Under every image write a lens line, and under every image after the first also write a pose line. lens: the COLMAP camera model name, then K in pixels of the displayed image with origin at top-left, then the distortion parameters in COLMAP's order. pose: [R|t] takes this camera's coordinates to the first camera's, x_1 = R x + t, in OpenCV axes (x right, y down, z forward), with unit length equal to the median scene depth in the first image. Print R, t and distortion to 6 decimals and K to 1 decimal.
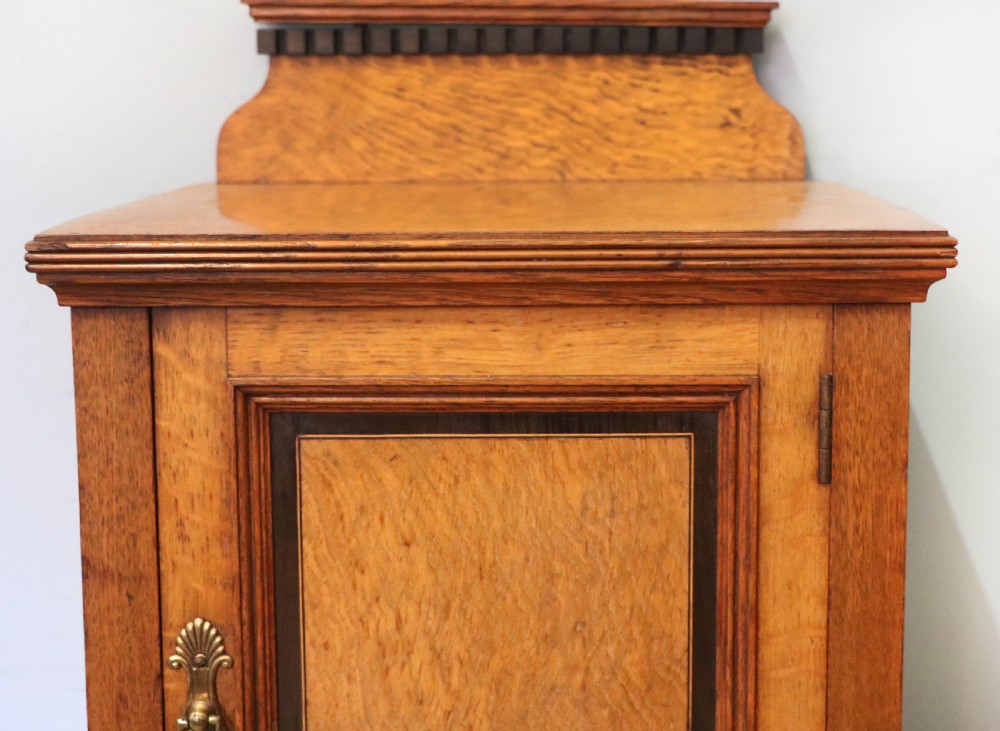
lens RADIAL K [[1738.8, 0, 583.4], [0, 1738.8, 298.0], [0, 0, 1]] dist [-0.047967, 0.155548]
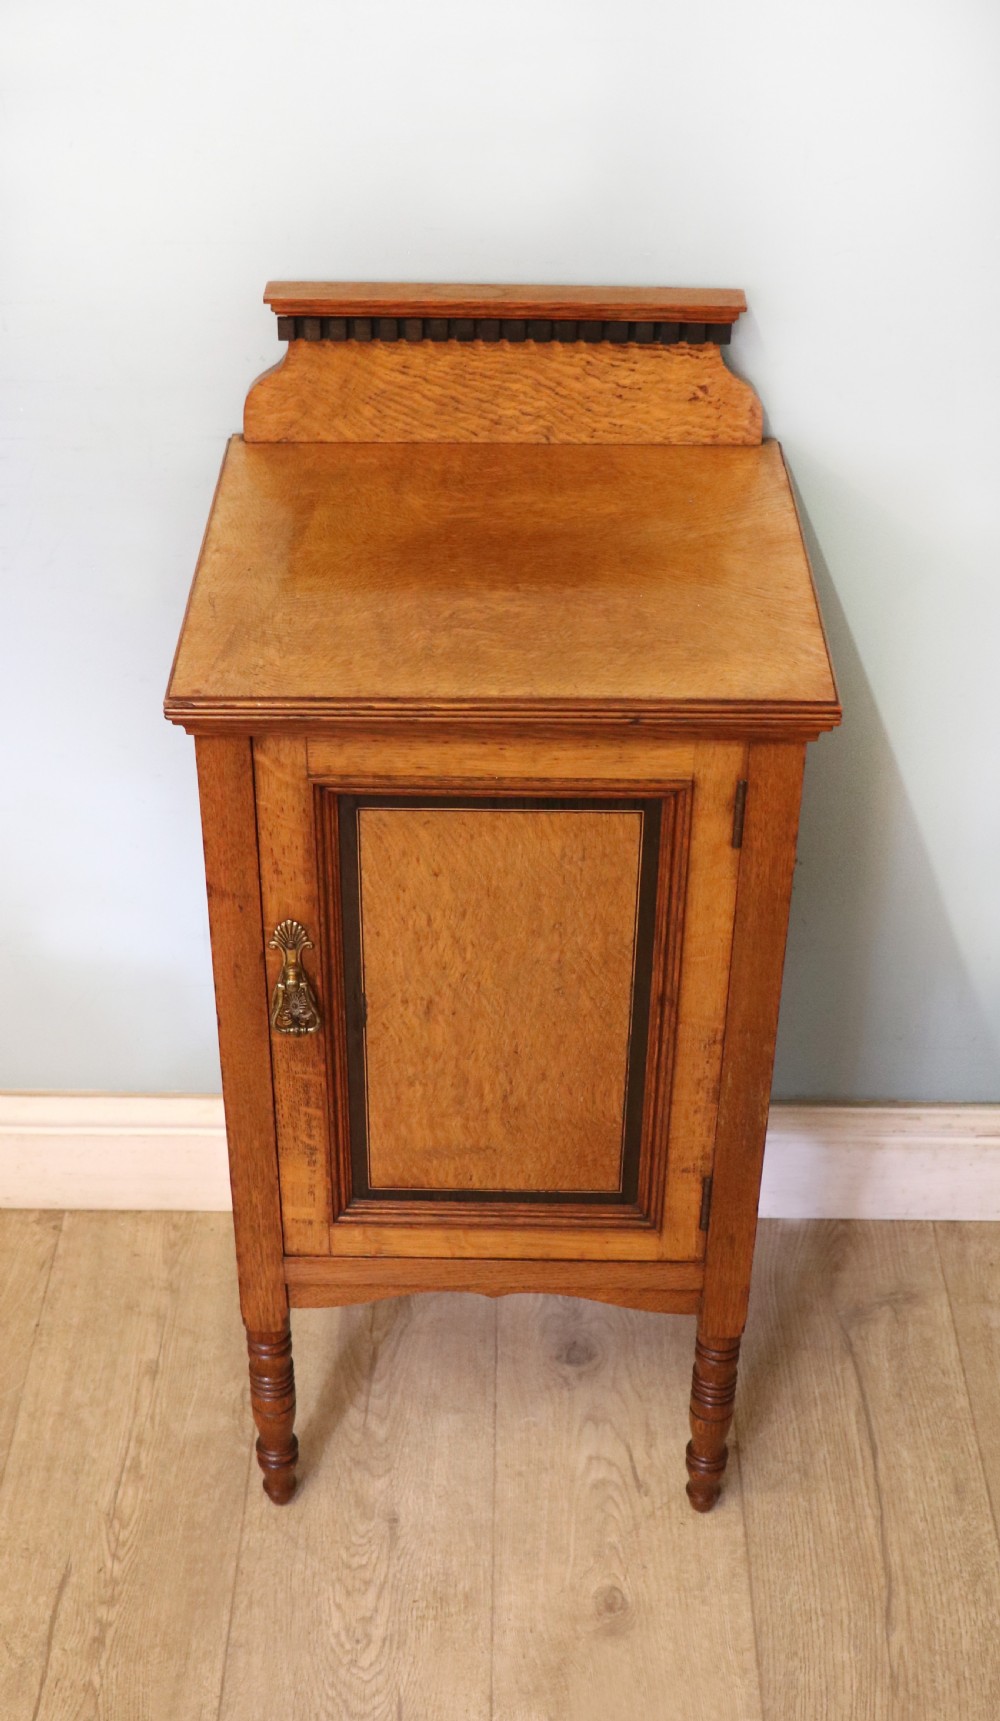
lens RADIAL K [[2274.6, 0, 451.2], [0, 2274.6, 857.9], [0, 0, 1]] dist [-0.107955, 0.276787]
pose [[0.999322, 0.021312, -0.030030, -0.034230], [-0.004730, 0.883037, 0.469280, -0.727628], [0.036519, -0.468820, 0.882539, -0.608720]]
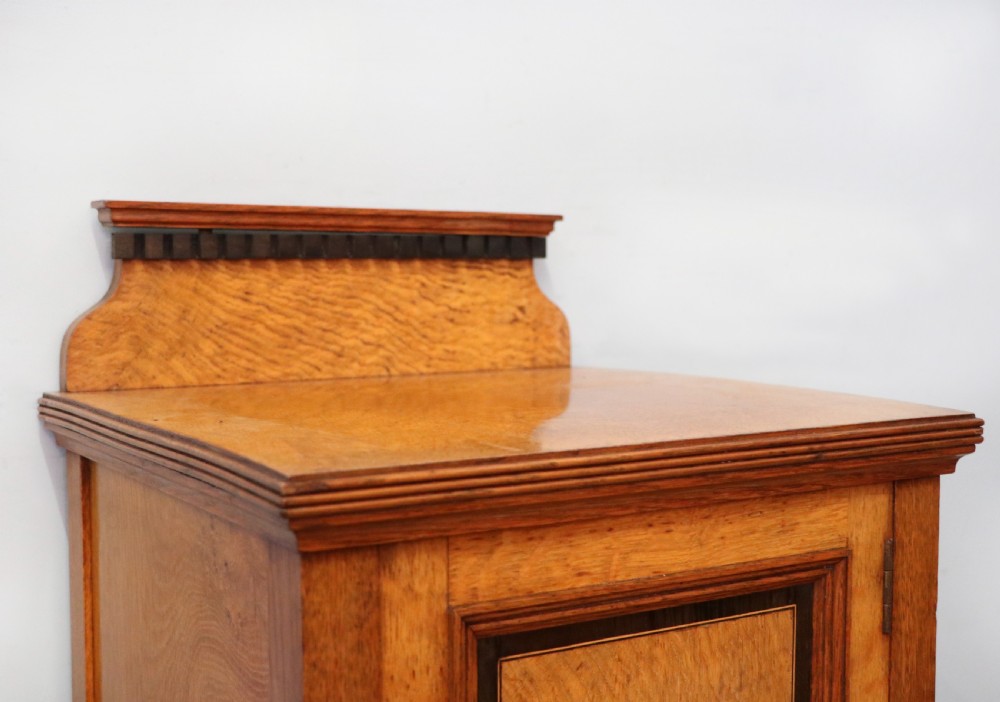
lens RADIAL K [[1370.8, 0, 474.8], [0, 1370.8, 364.5], [0, 0, 1]] dist [-0.025151, 0.087636]
pose [[0.860803, -0.037301, 0.507570, -0.554208], [0.061473, 0.997629, -0.030938, -0.061926], [-0.505212, 0.057833, 0.861055, 0.330085]]
